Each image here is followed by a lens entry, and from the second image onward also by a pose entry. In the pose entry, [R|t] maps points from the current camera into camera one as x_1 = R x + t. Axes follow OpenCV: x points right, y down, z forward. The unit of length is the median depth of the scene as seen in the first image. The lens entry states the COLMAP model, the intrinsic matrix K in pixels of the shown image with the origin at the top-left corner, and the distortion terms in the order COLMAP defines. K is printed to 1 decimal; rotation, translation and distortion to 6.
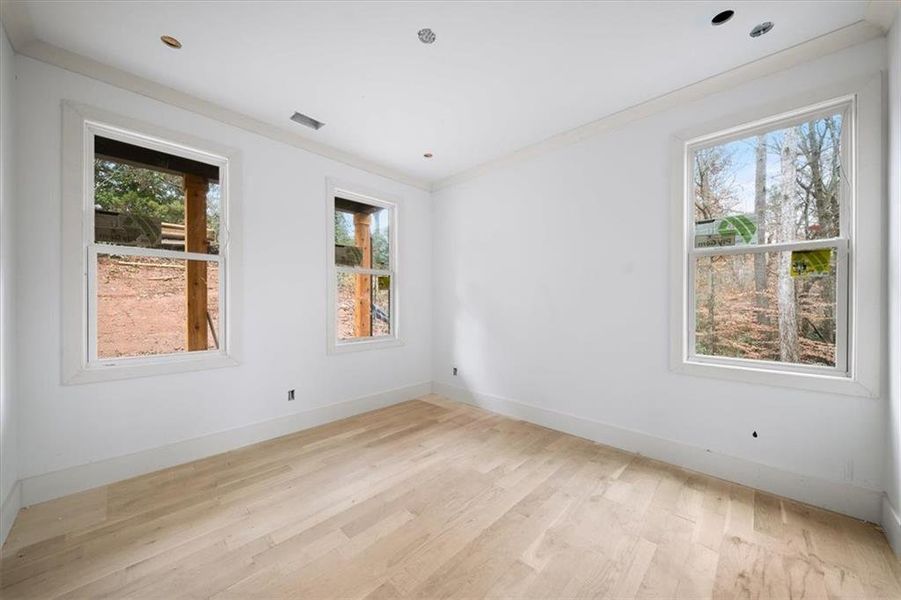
lens RADIAL K [[351.8, 0, 457.0], [0, 351.8, 298.7], [0, 0, 1]] dist [-0.002394, -0.000587]
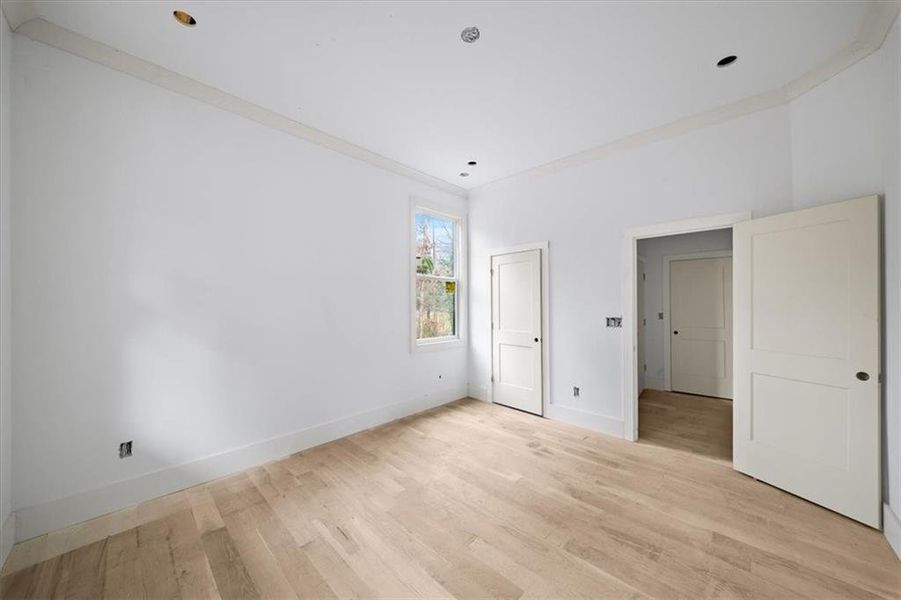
lens RADIAL K [[316.2, 0, 463.8], [0, 316.2, 298.9], [0, 0, 1]] dist [-0.001557, -0.000190]
pose [[-0.050102, 0.010648, 0.998687, -0.752092], [-0.001068, 0.999942, -0.010715, -0.011127], [-0.998744, -0.001604, -0.050087, 0.836305]]
